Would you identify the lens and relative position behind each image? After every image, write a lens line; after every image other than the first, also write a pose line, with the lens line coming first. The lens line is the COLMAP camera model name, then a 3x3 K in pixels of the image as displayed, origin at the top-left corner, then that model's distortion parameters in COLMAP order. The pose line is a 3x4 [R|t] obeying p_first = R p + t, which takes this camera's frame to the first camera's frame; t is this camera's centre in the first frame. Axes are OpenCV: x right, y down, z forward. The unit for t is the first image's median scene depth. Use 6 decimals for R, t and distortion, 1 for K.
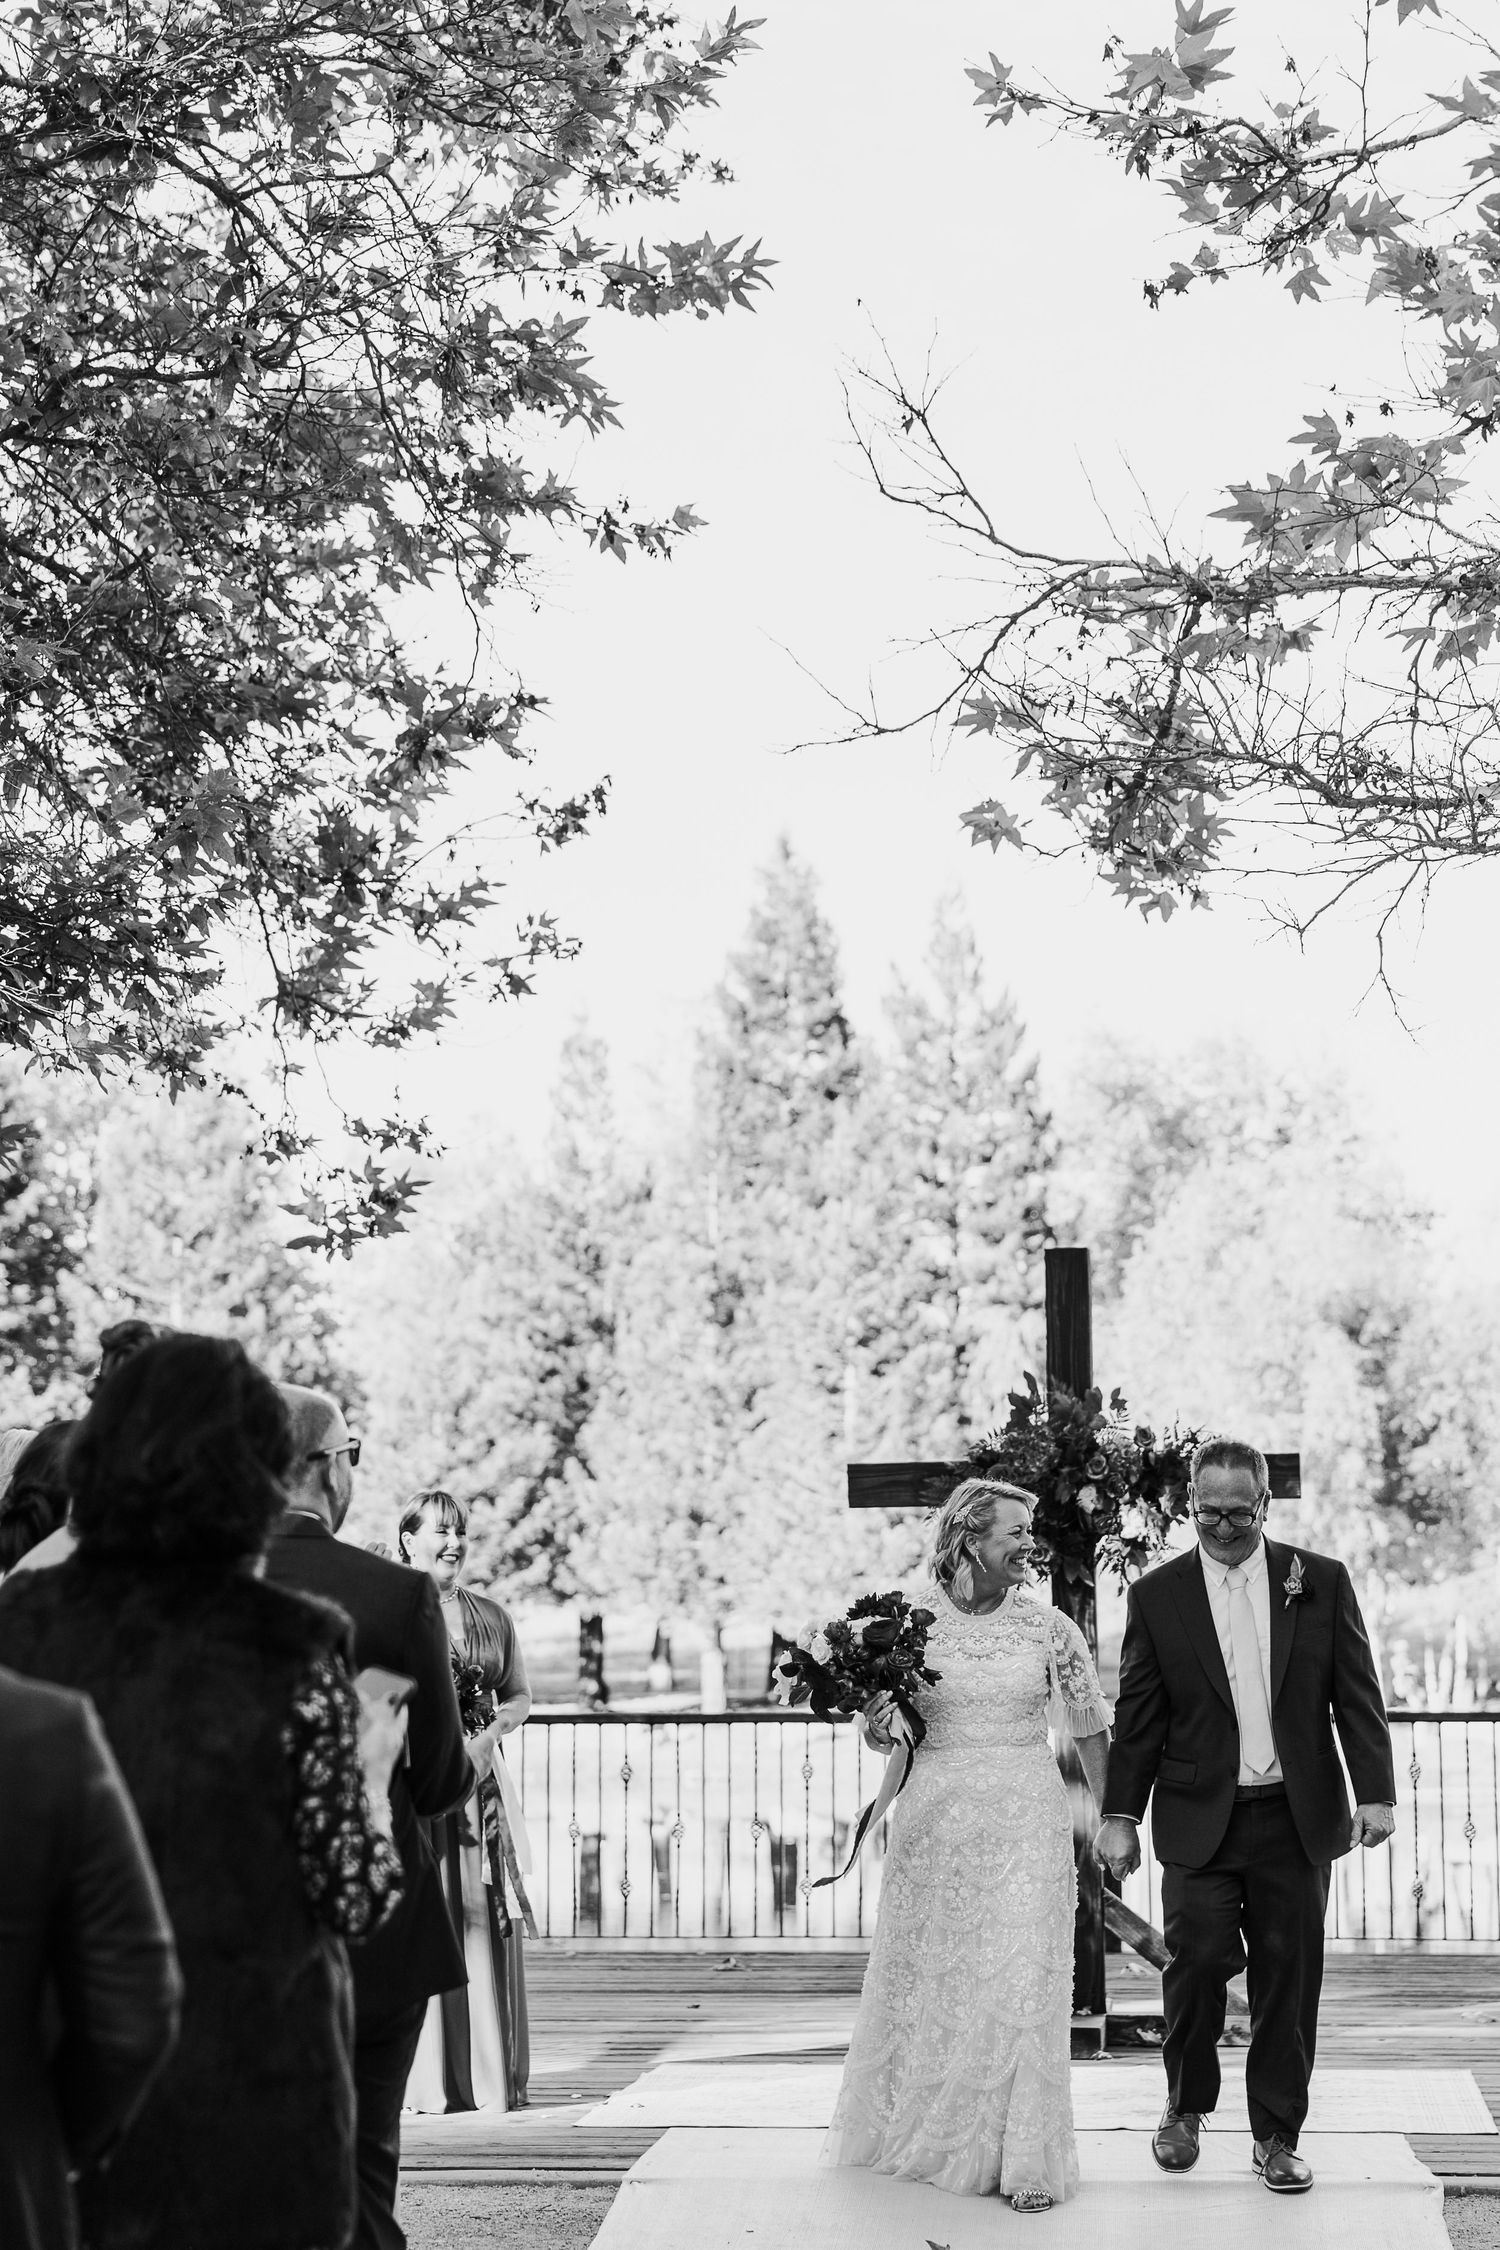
lens RADIAL K [[4477.2, 0, 750.7], [0, 4477.2, 1126.9], [0, 0, 1]] dist [-0.392805, 0.000000]
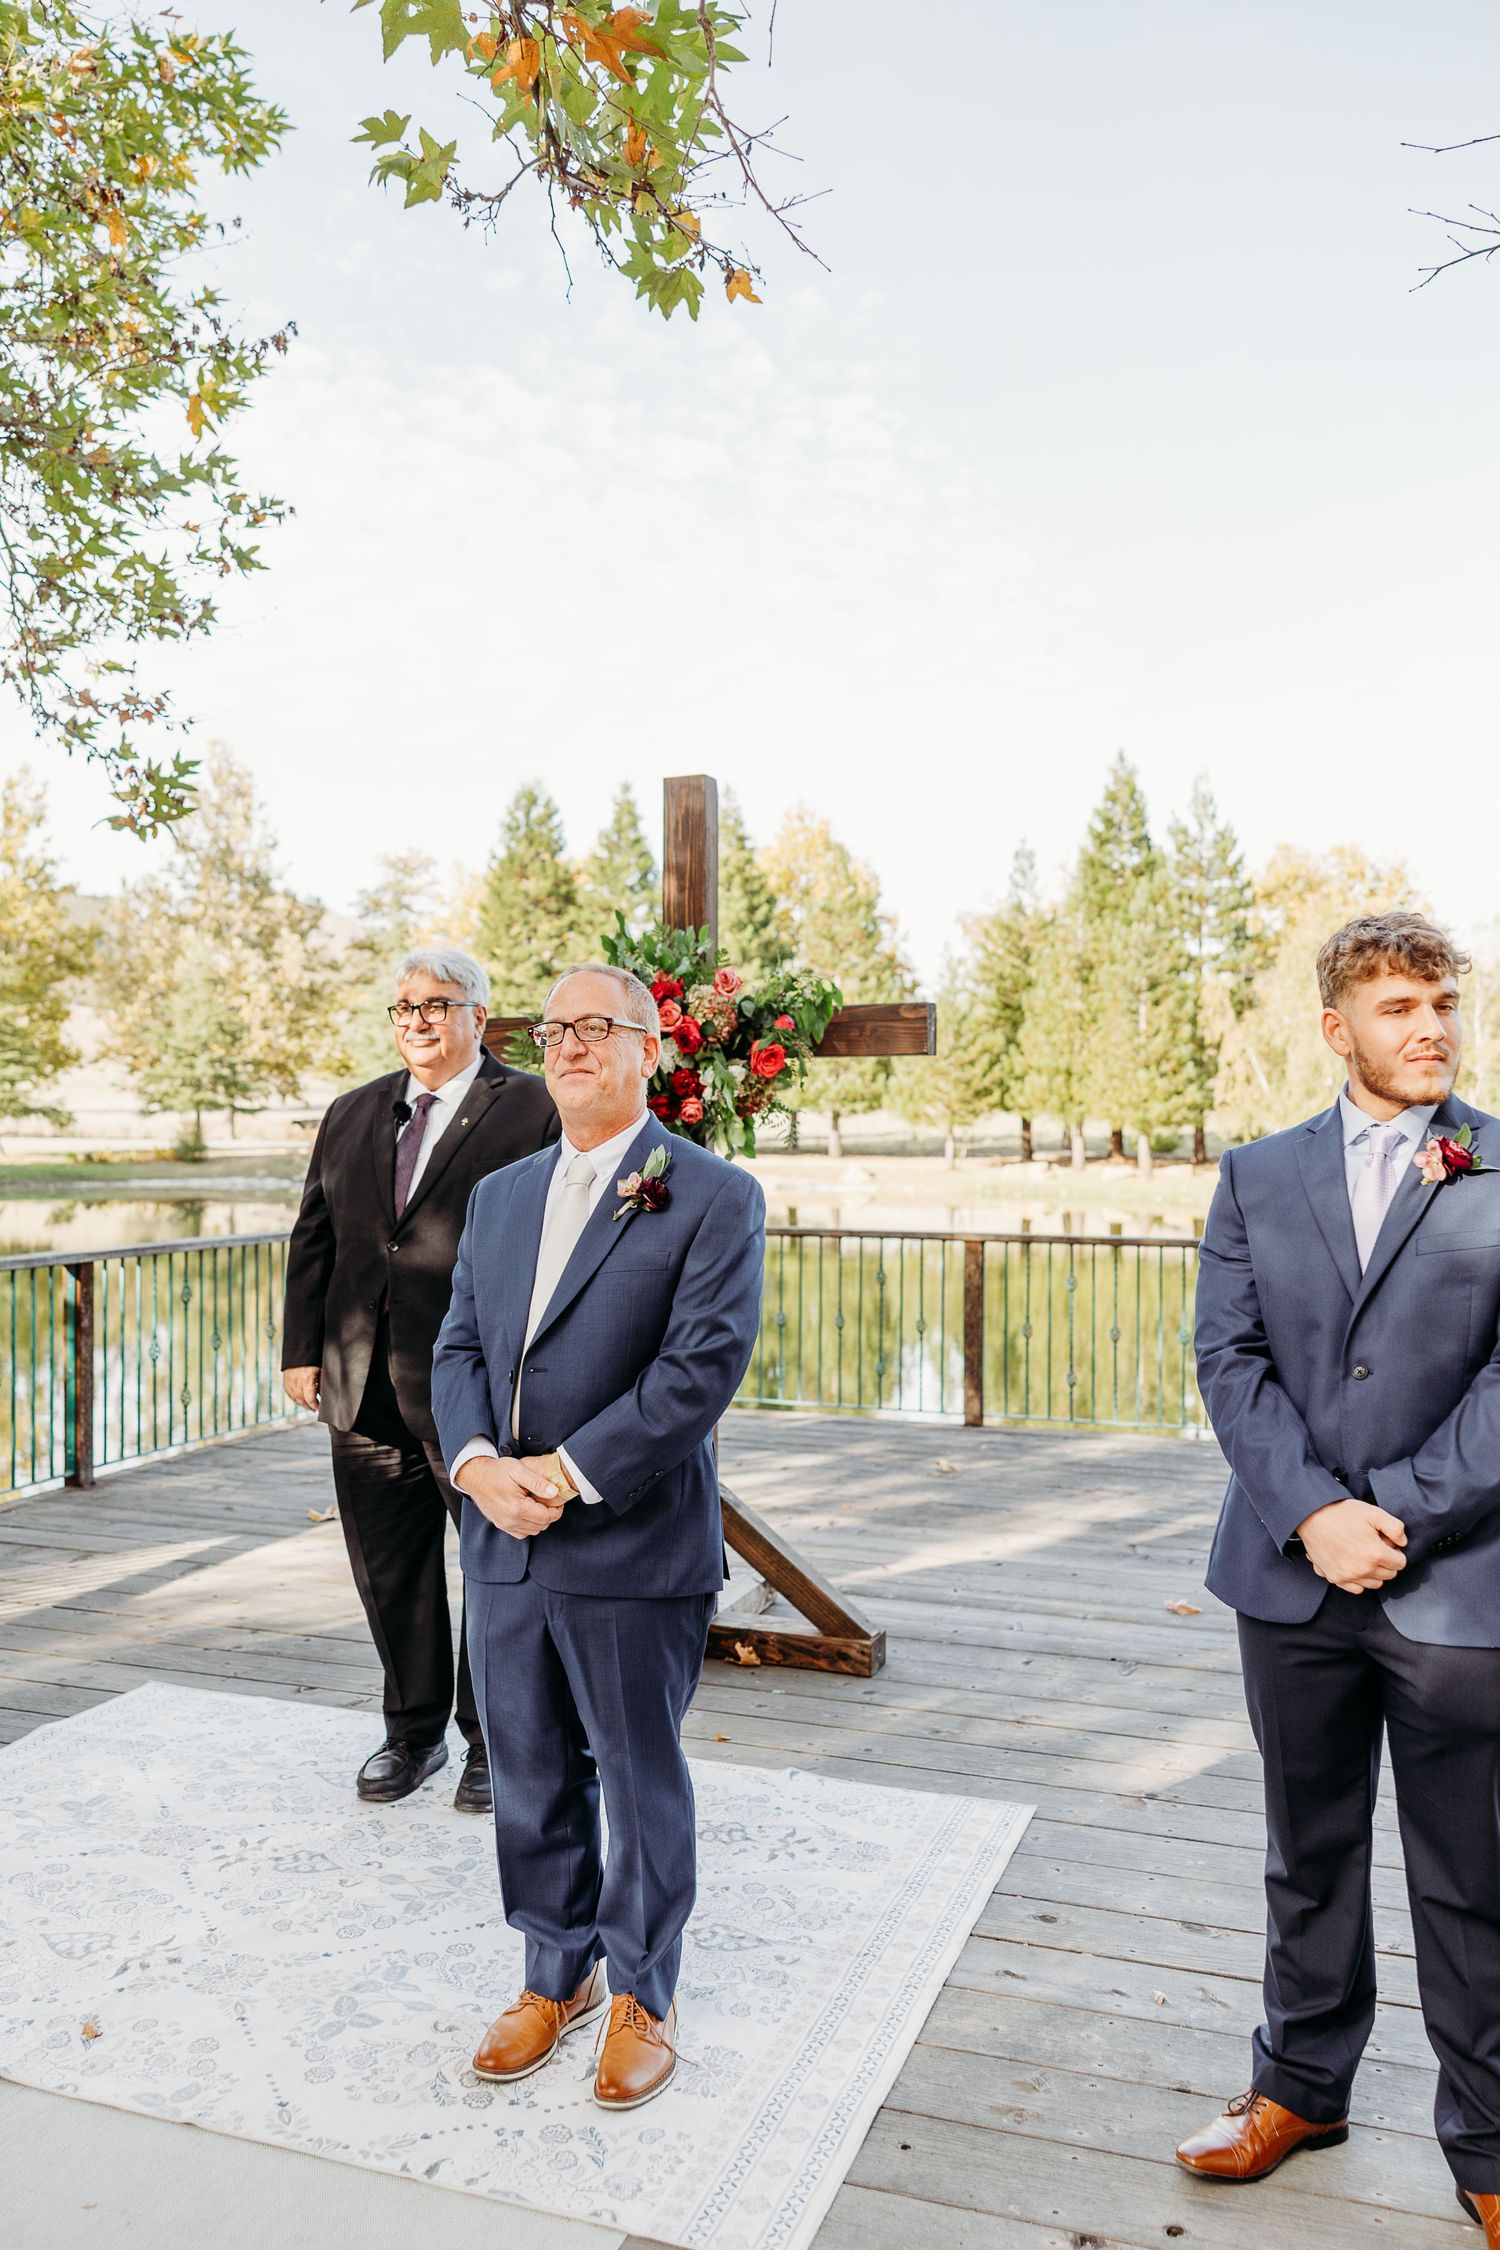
lens RADIAL K [[1729.2, 0, 746.6], [0, 1729.2, 1138.4], [0, 0, 1]] dist [-0.009530, -0.004301]
pose [[0.969364, 0.013438, -0.245262, 0.039481], [0.017357, 0.992259, 0.122965, 0.013363], [0.245016, -0.123455, 0.961627, 0.154748]]
